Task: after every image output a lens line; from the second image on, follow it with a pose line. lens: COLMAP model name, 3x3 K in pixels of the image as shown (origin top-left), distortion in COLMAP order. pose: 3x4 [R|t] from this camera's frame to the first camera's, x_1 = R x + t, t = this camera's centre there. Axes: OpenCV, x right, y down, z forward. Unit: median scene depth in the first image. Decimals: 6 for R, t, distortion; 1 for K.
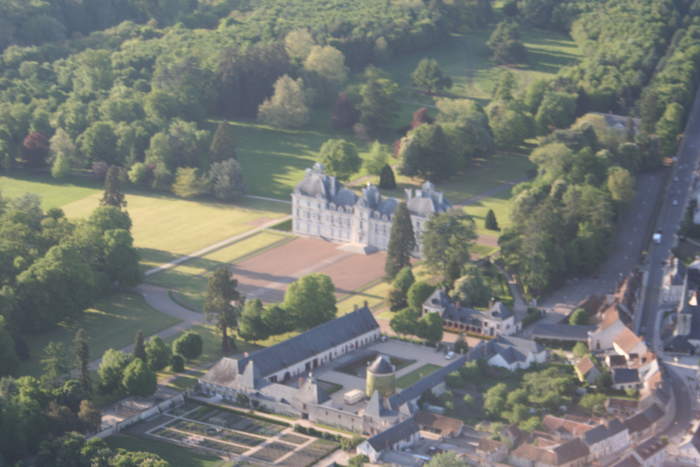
lens RADIAL K [[2462.3, 0, 350.0], [0, 2462.3, 233.5], [0, 0, 1]] dist [0.050060, -3.099463]
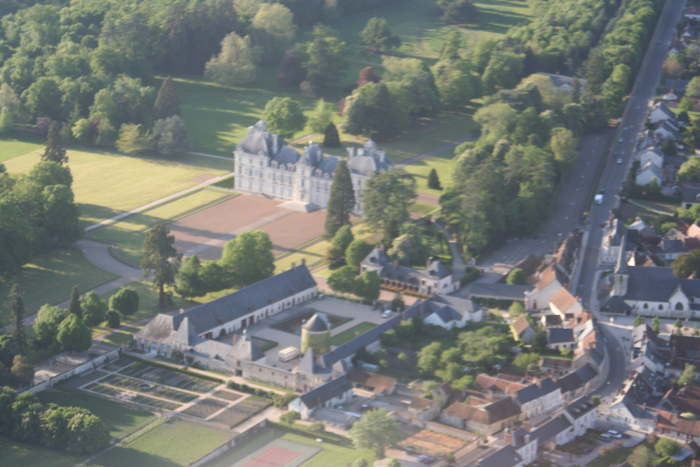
lens RADIAL K [[2462.3, 0, 350.0], [0, 2462.3, 233.5], [0, 0, 1]] dist [0.050060, -3.099463]
pose [[0.999871, 0.009287, 0.013116, 0.011244], [-0.009498, 0.999825, 0.016088, 0.000879], [-0.012965, -0.016210, 0.999785, 0.000111]]
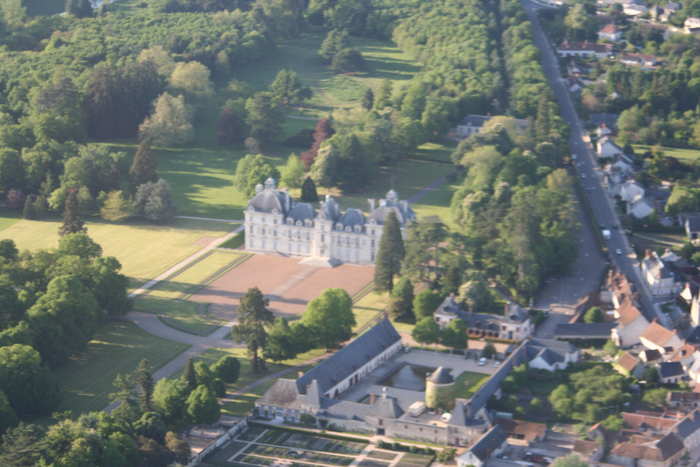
lens RADIAL K [[2462.3, 0, 350.0], [0, 2462.3, 233.5], [0, 0, 1]] dist [0.050060, -3.099463]
pose [[0.979676, -0.057883, 0.192054, -0.182824], [0.059034, 0.998256, -0.000270, -0.004614], [-0.191704, 0.011603, 0.981384, 0.030068]]
